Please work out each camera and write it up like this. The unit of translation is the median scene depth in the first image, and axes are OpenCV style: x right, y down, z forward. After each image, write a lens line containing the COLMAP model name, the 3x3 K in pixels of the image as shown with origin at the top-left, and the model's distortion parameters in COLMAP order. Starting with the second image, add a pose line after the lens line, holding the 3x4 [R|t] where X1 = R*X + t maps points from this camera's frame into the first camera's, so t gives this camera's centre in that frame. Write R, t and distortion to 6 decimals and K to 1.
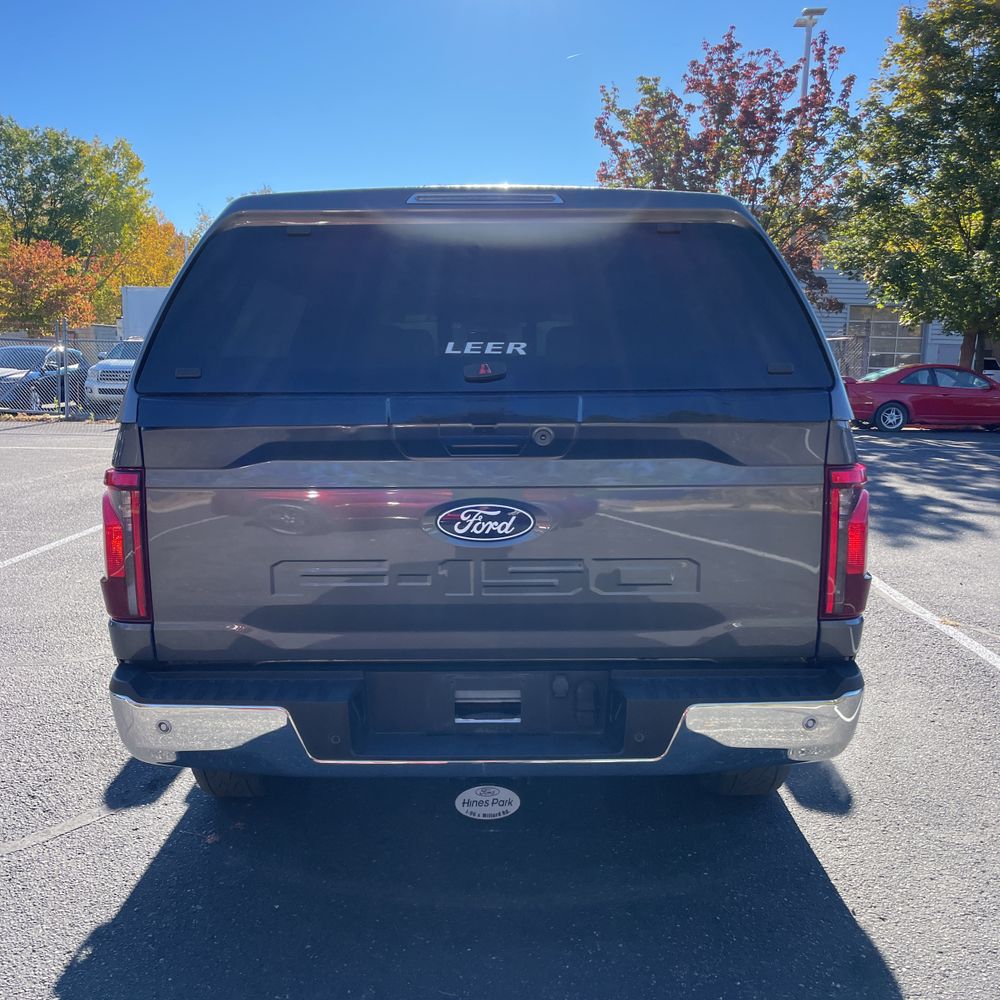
lens RADIAL K [[1017.9, 0, 500.0], [0, 1017.9, 500.0], [0, 0, 1]] dist [0.085524, -0.115005]
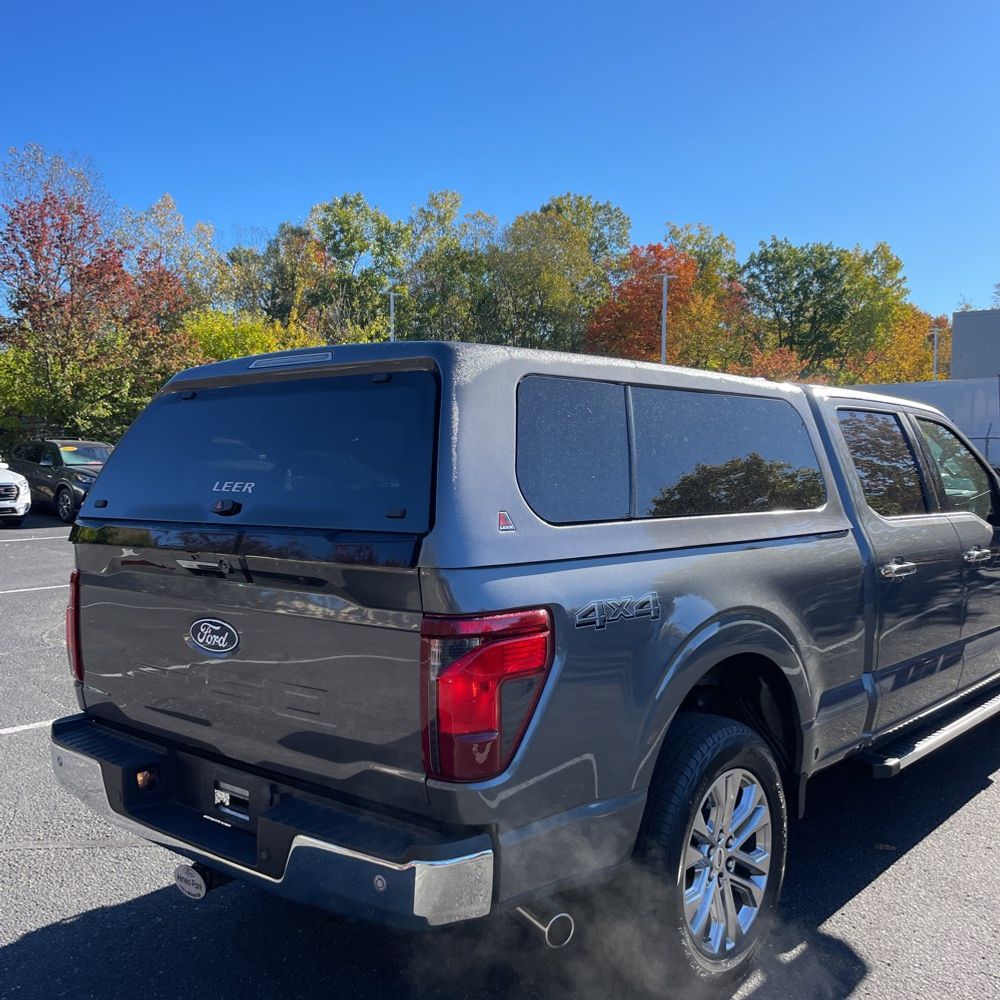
lens RADIAL K [[1002.0, 0, 501.5], [0, 1002.0, 491.9], [0, 0, 1]] dist [0.107465, -0.157449]
pose [[0.762116, 0.017906, -0.647193, 0.105691], [-0.080595, 0.994466, -0.067393, -0.009662], [0.642405, 0.103521, 0.759341, 0.033700]]
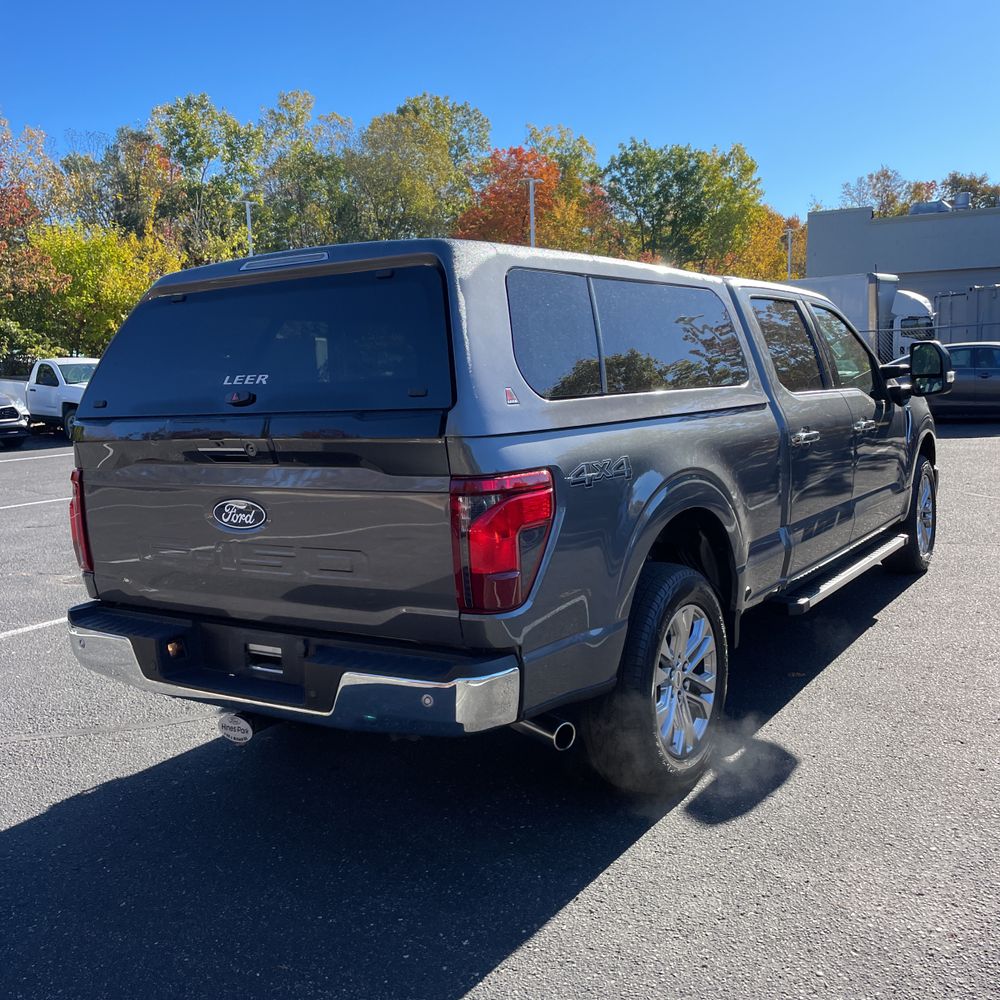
lens RADIAL K [[1002.0, 0, 501.5], [0, 1002.0, 491.9], [0, 0, 1]] dist [0.107465, -0.157449]
pose [[0.837651, 0.030779, -0.545338, 0.103841], [-0.028787, 0.999511, 0.012195, -0.003411], [0.545447, 0.005484, 0.838127, 0.011044]]
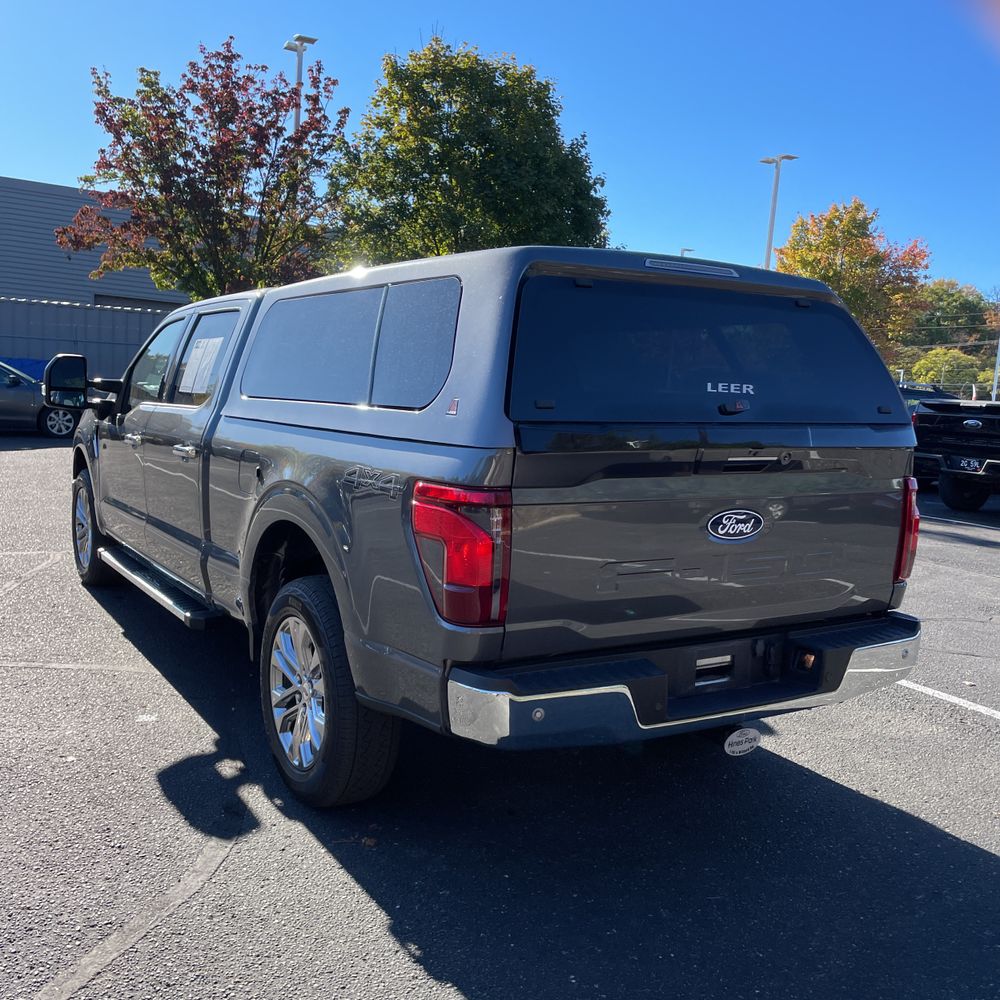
lens RADIAL K [[1017.9, 0, 500.0], [0, 1017.9, 500.0], [0, 0, 1]] dist [0.085524, -0.115005]
pose [[0.849802, -0.024223, 0.526545, -0.101284], [0.025925, 0.999655, 0.004145, -0.002337], [-0.526464, 0.010128, 0.850137, 0.006633]]
